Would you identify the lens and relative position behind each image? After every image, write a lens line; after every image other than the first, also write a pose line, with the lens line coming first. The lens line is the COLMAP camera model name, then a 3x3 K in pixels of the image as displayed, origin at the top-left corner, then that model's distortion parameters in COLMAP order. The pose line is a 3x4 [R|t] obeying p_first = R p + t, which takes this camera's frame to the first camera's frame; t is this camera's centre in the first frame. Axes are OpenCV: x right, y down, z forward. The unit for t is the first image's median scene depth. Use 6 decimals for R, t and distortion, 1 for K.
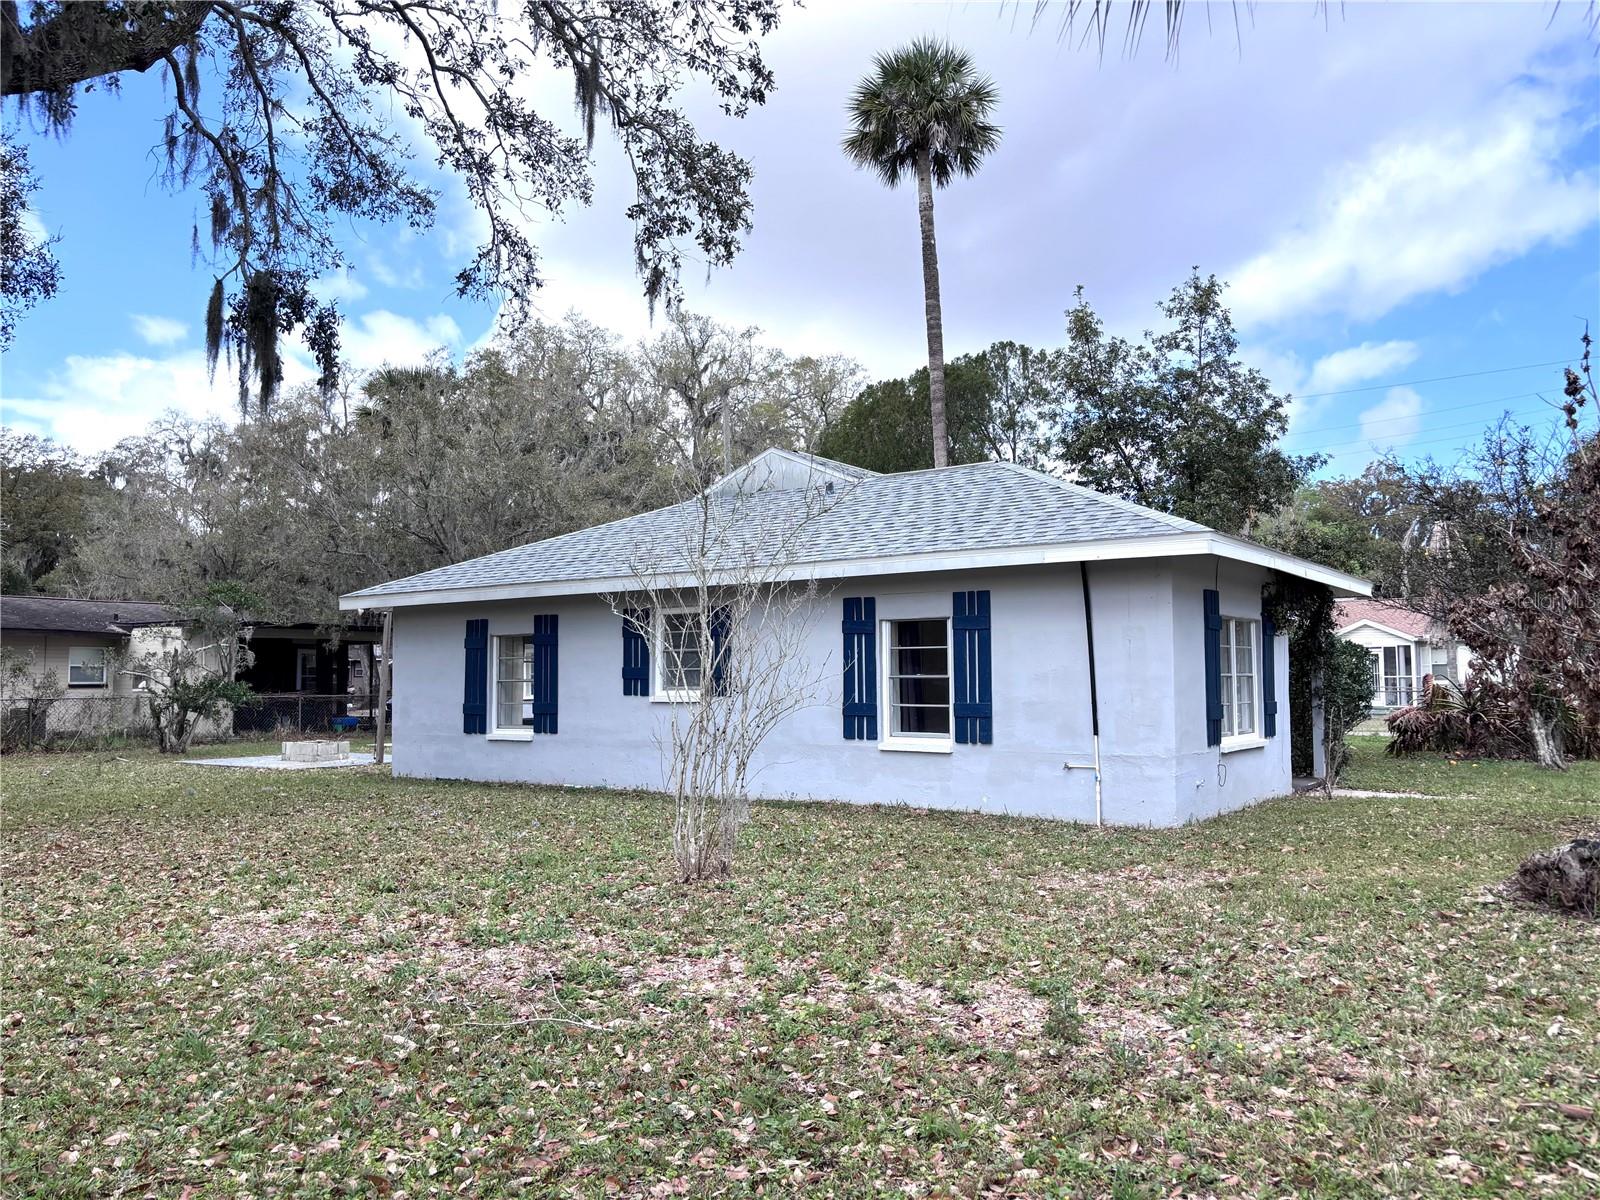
lens RADIAL K [[1215.2, 0, 800.0], [0, 1215.2, 600.0], [0, 0, 1]] dist [0.031402, -0.009848]
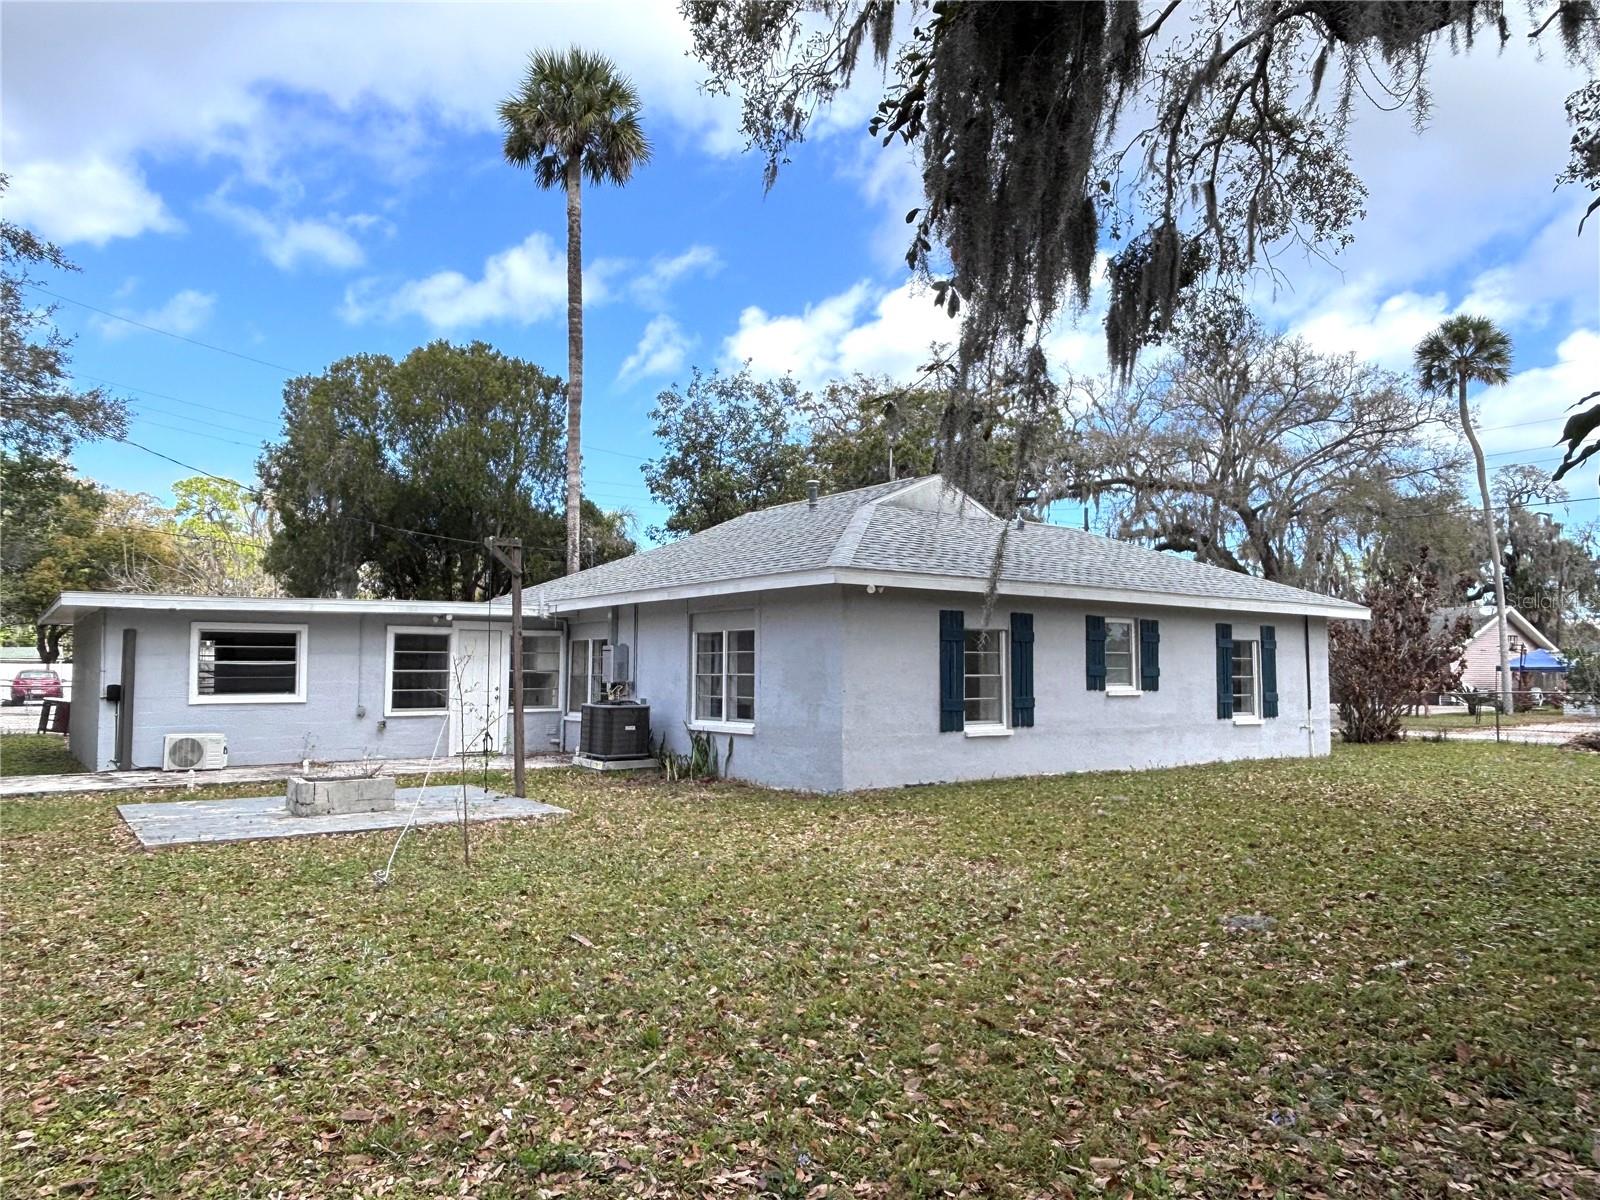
lens RADIAL K [[1081.2, 0, 800.0], [0, 1081.2, 600.0], [0, 0, 1]] dist [-0.002884, -0.001301]
pose [[0.370126, 0.074918, 0.925956, -1.120947], [-0.061795, 0.996521, -0.055926, 0.063626], [-0.926924, -0.036520, 0.373468, 0.834262]]
